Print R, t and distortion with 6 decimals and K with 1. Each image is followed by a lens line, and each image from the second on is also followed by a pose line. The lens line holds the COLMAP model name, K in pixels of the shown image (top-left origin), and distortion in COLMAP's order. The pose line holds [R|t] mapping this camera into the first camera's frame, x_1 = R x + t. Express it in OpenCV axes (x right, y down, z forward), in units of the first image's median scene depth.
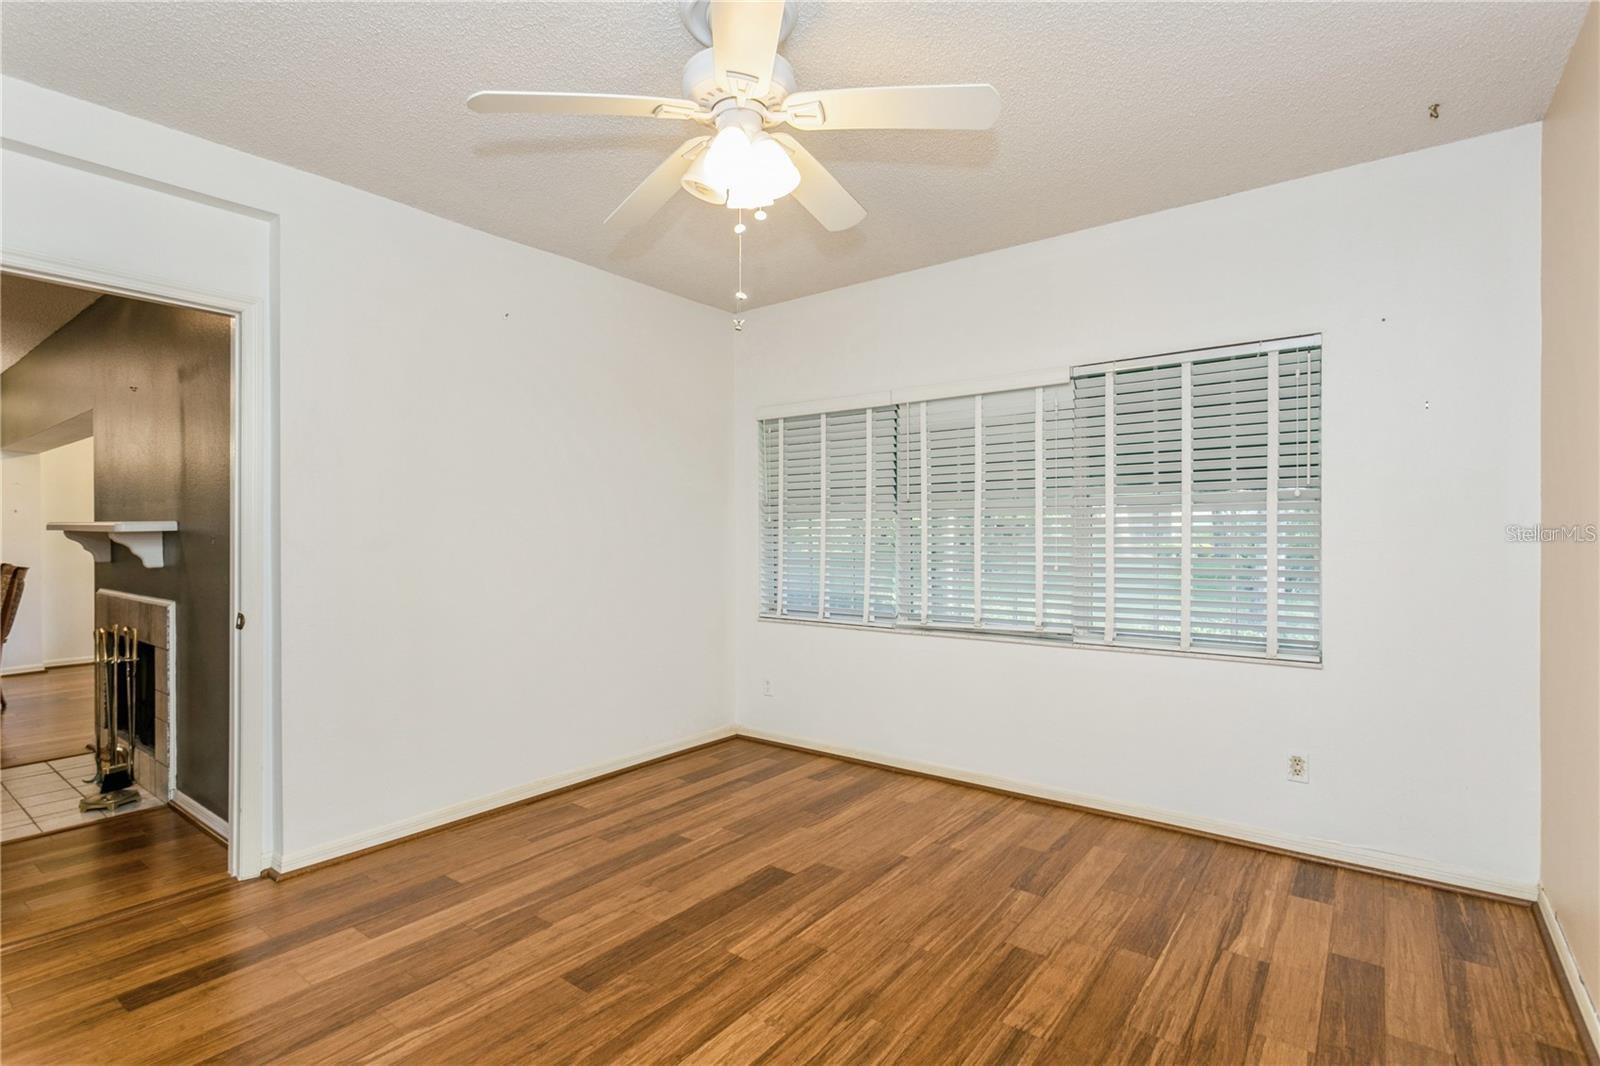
lens RADIAL K [[762.7, 0, 801.1], [0, 762.7, 534.3], [0, 0, 1]] dist [0.002641, 0.000426]
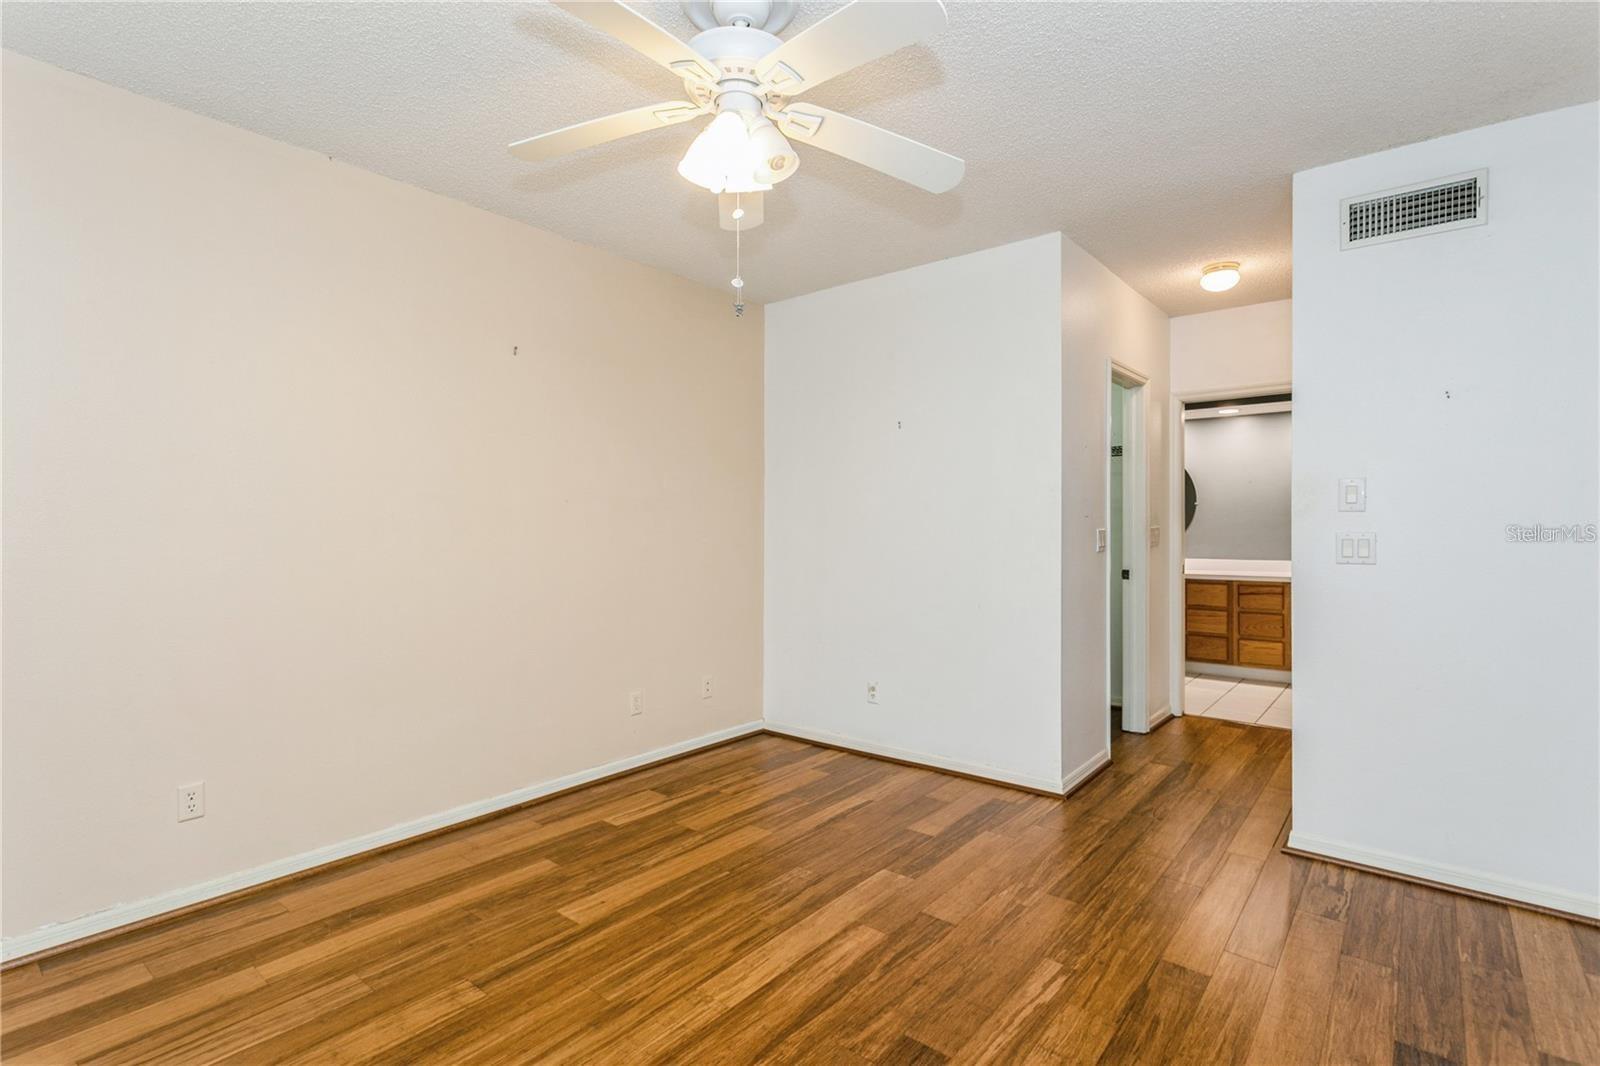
lens RADIAL K [[762.7, 0, 799.4], [0, 762.7, 530.2], [0, 0, 1]] dist [0.002641, 0.000426]
pose [[-0.999402, 0.001323, 0.034566, -0.198888], [0.001497, 0.999986, 0.005006, 0.001857], [-0.034559, 0.005054, -0.999390, 2.017860]]
